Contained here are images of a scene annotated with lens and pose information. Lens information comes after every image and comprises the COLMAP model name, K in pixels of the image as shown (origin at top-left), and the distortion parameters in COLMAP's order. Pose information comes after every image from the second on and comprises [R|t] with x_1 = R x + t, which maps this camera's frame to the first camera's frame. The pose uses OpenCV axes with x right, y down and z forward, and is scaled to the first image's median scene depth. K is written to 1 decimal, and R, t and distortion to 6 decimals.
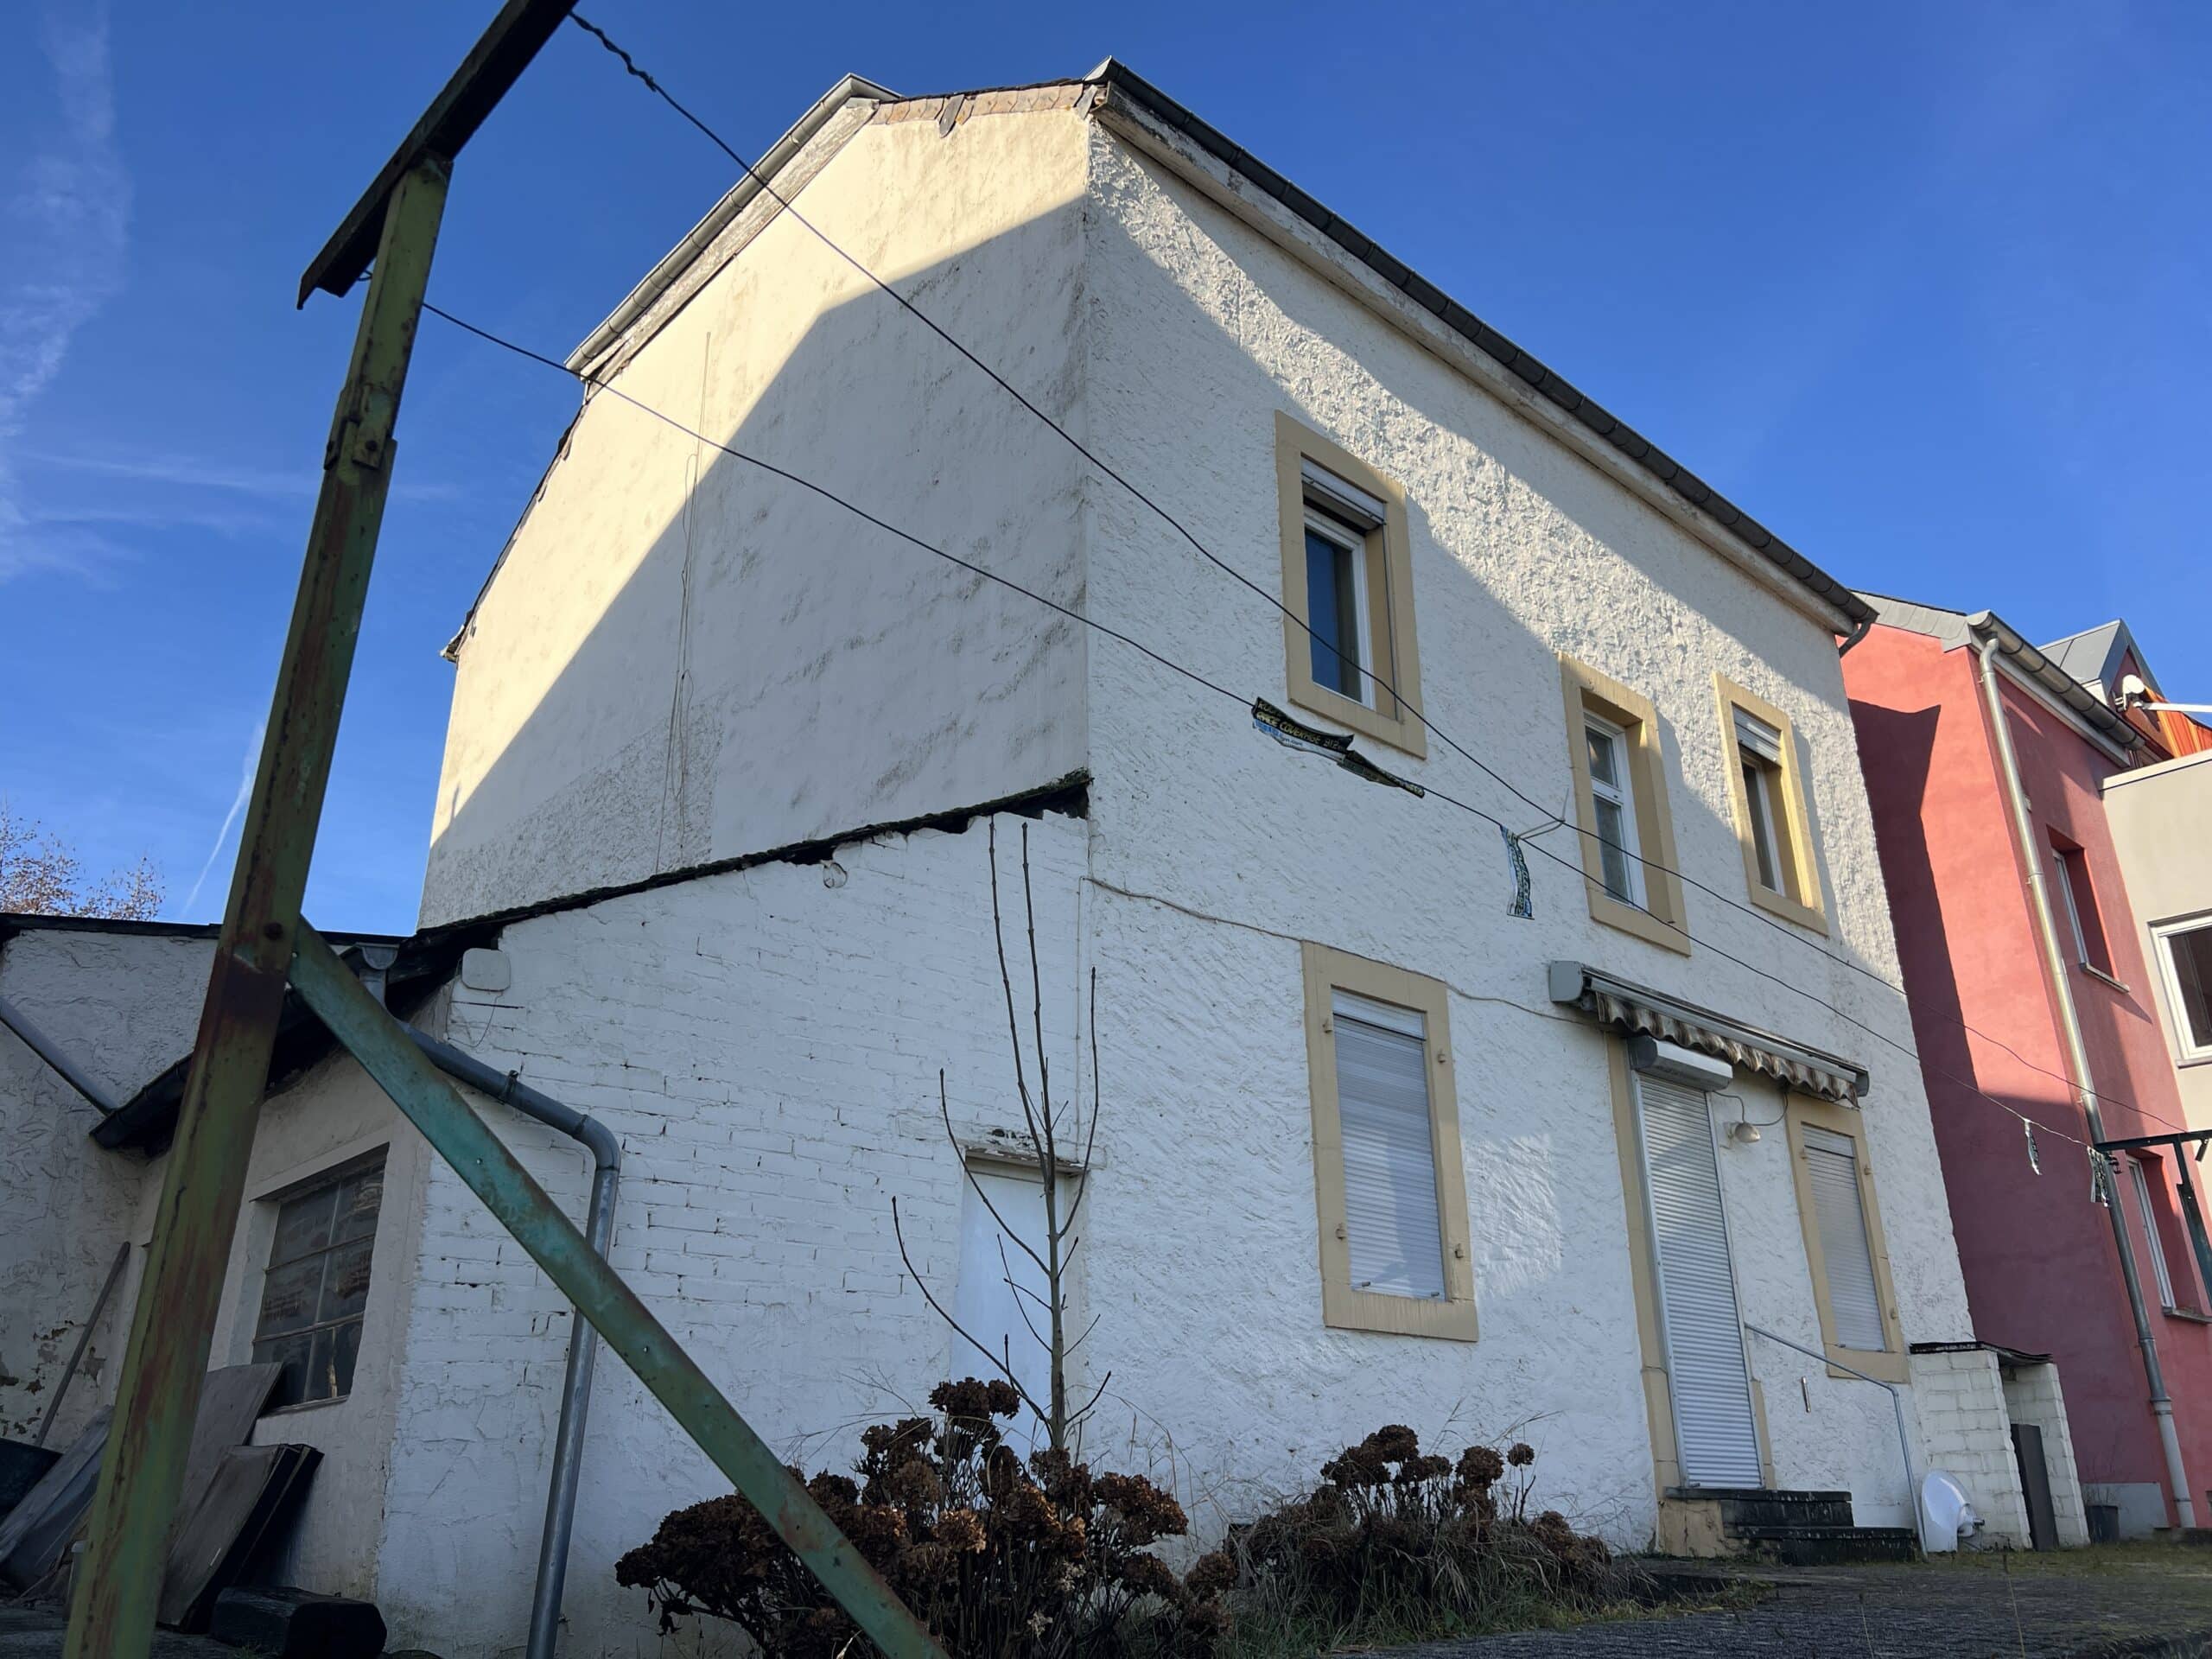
lens RADIAL K [[1616.3, 0, 1106.0], [0, 1616.3, 829.5], [0, 0, 1]] dist [0.045566, -0.055810]
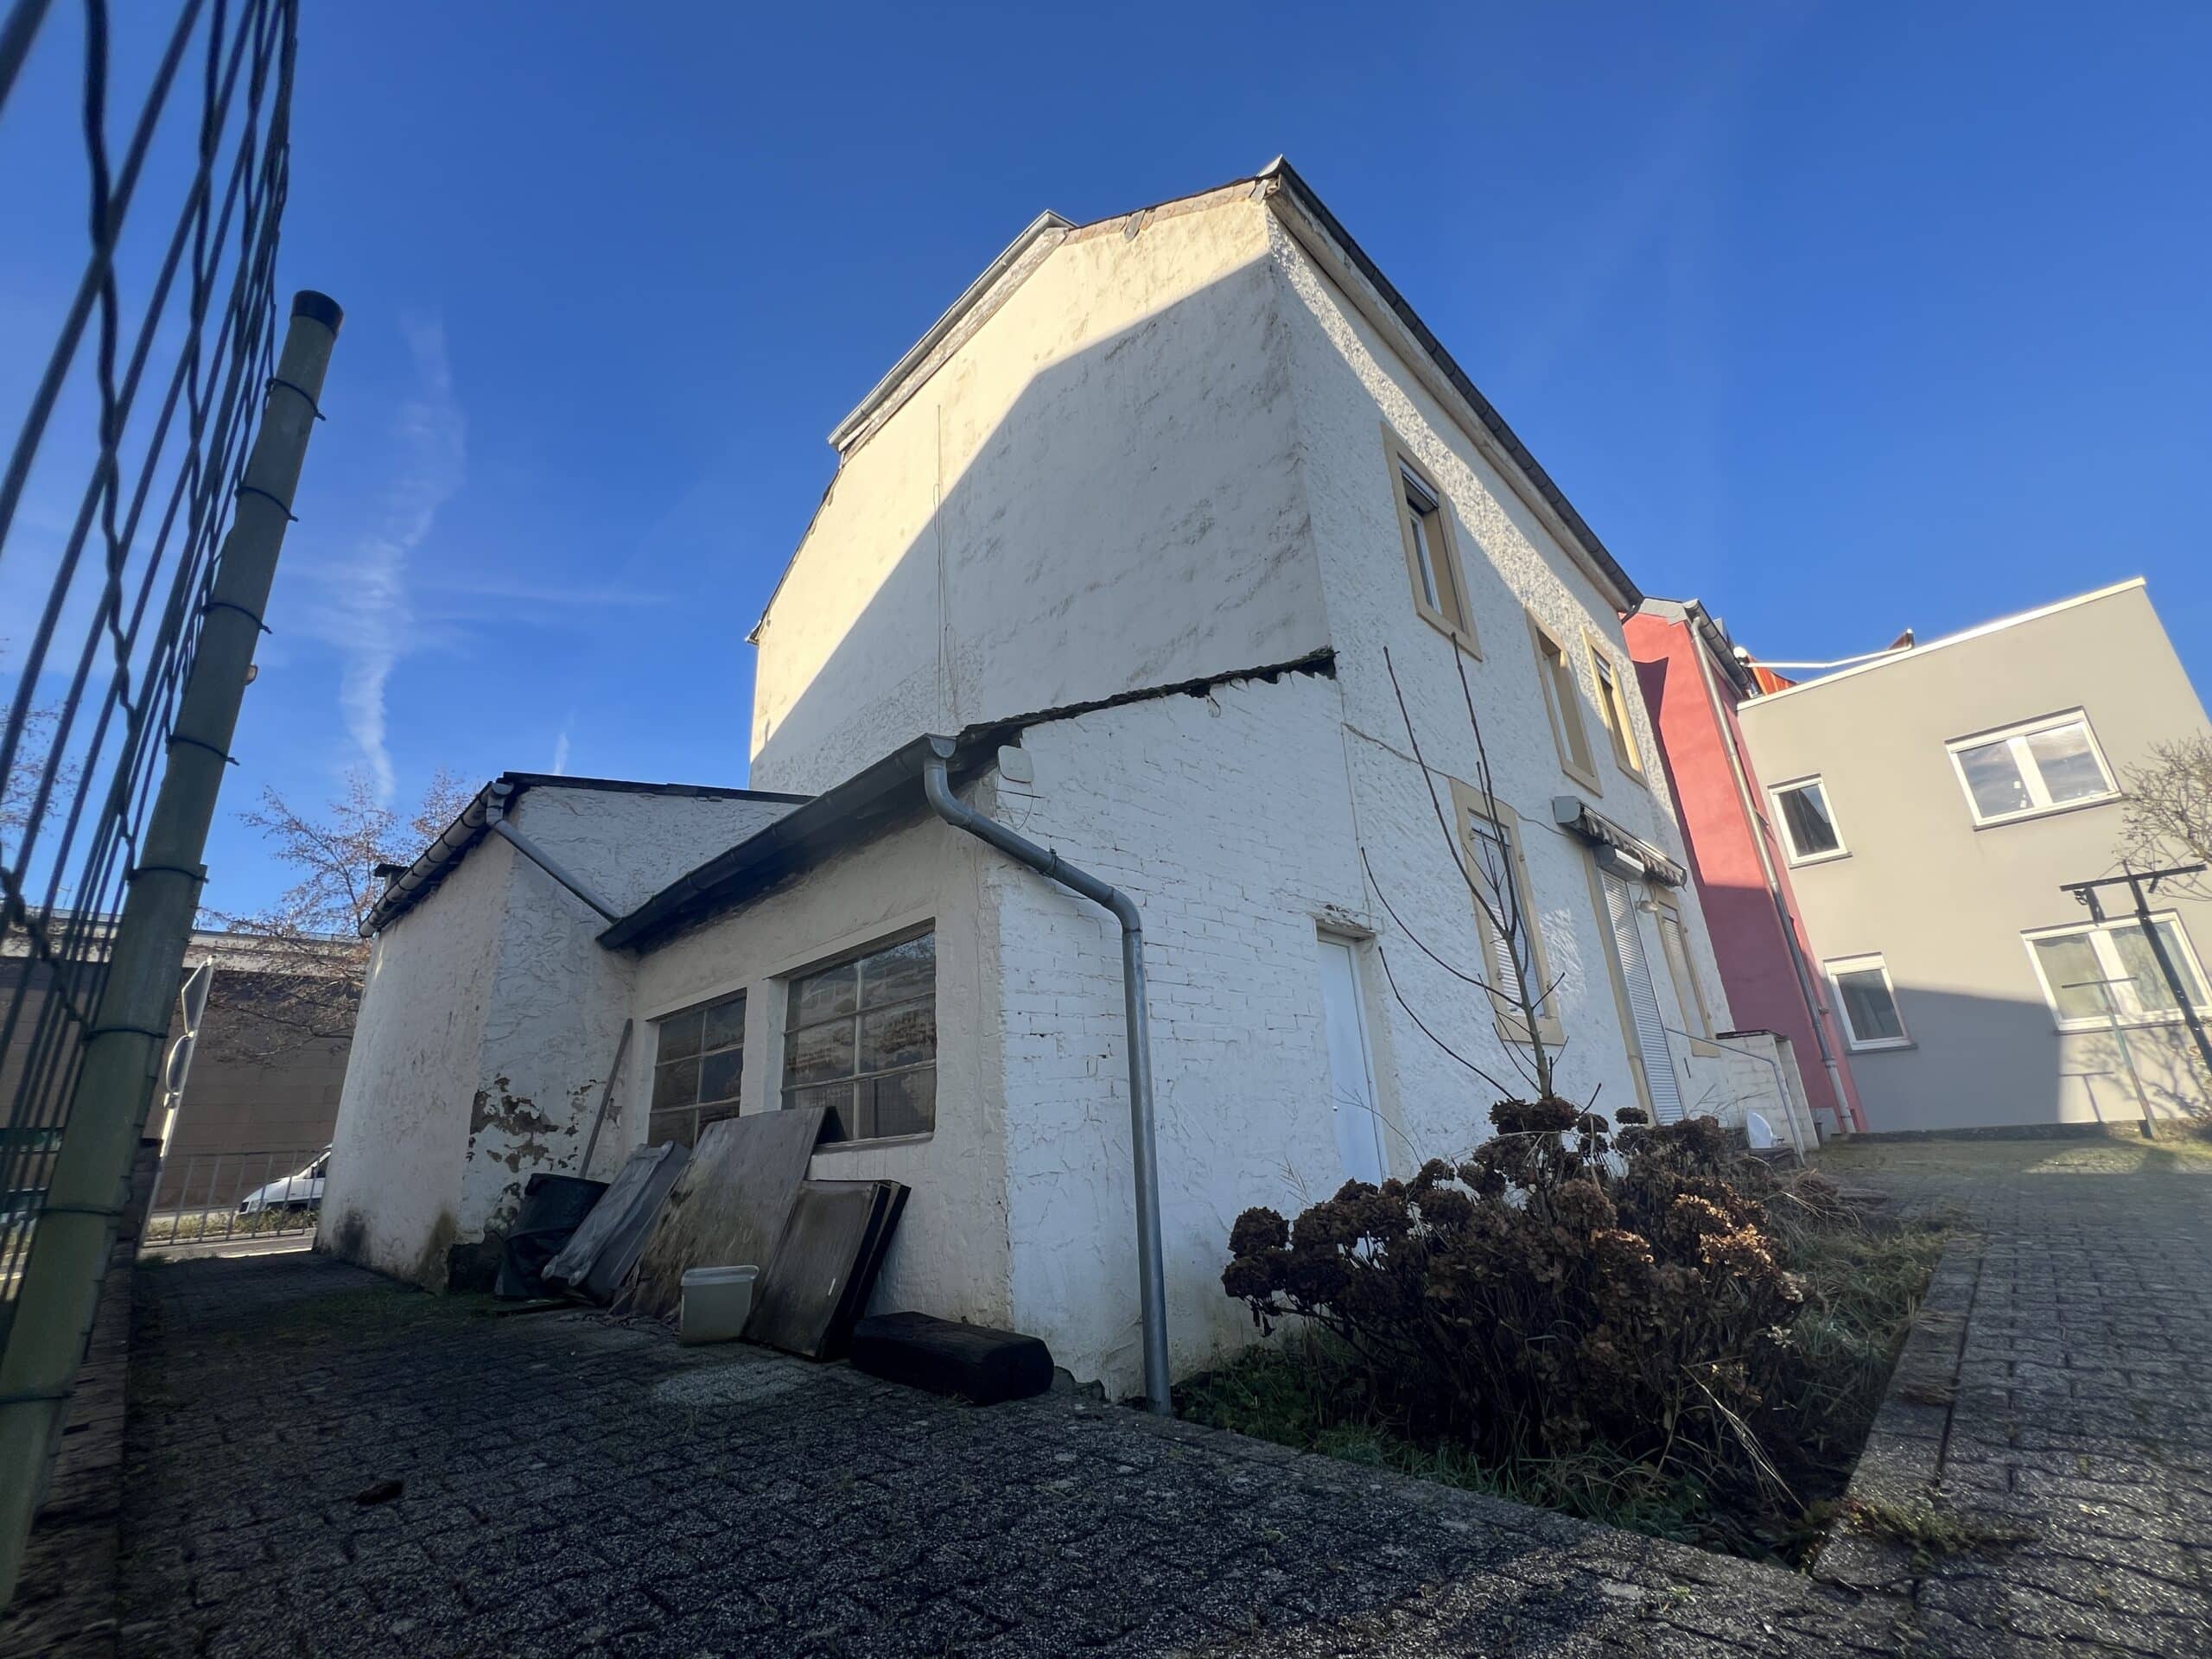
lens RADIAL K [[879.9, 0, 1106.0], [0, 879.9, 829.5], [0, 0, 1]] dist [-0.006623, 0.000033]
pose [[0.997144, -0.031377, 0.068699, -0.216418], [0.027730, 0.998188, 0.053407, 0.060429], [-0.070250, -0.051349, 0.996207, 0.226354]]
